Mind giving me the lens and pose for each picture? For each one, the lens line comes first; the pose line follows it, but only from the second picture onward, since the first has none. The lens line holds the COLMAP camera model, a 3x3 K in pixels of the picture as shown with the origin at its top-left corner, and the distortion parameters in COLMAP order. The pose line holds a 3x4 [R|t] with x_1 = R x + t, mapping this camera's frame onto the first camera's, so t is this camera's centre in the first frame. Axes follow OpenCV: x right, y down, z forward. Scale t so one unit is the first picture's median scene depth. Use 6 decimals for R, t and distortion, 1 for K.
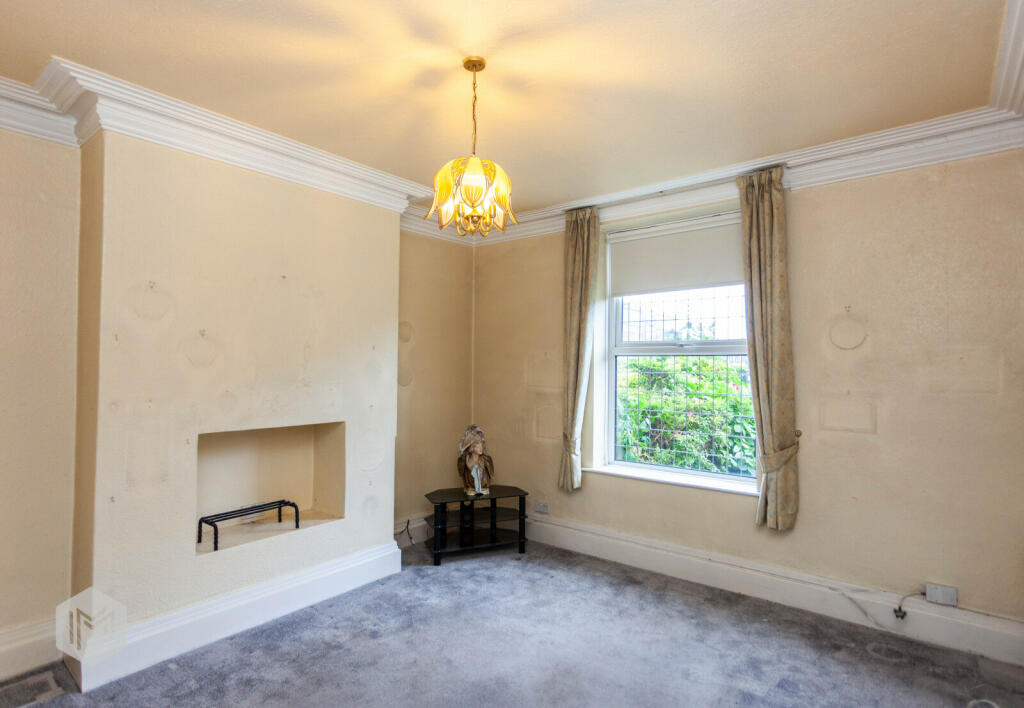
lens RADIAL K [[530.7, 0, 512.0], [0, 530.7, 354.0], [0, 0, 1]] dist [0.001884, 0.000608]
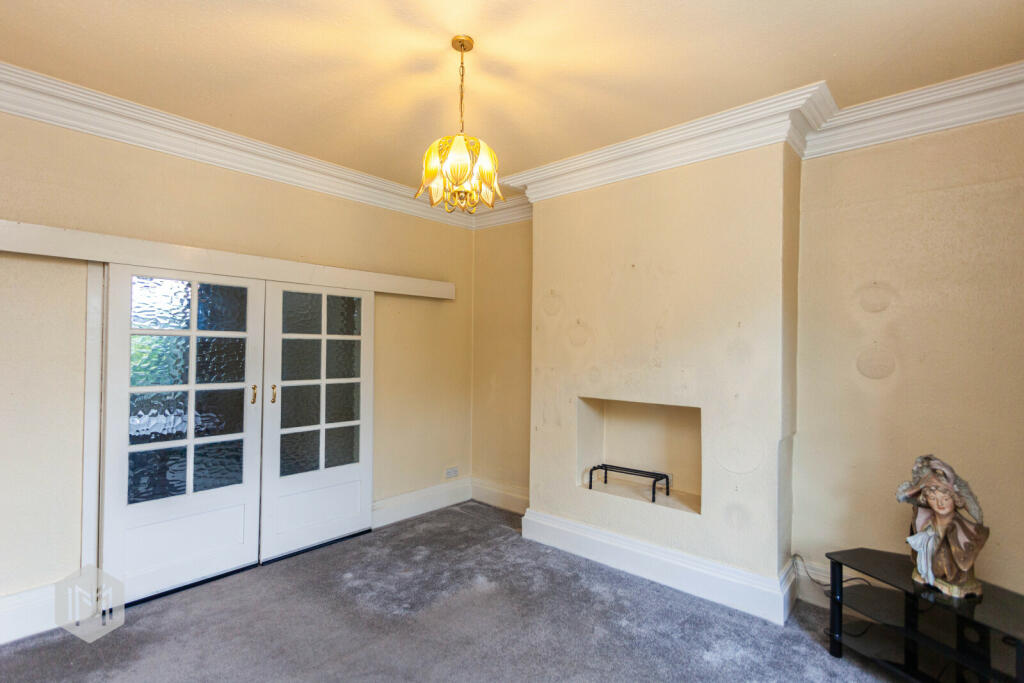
lens RADIAL K [[493.0, 0, 512.0], [0, 493.0, 341.5], [0, 0, 1]] dist [-0.001133, -0.000271]
pose [[-0.045051, -0.021338, -0.998757, 0.620299], [0.007737, 0.999734, -0.021708, 0.033545], [0.998955, -0.008706, -0.044874, 0.818267]]
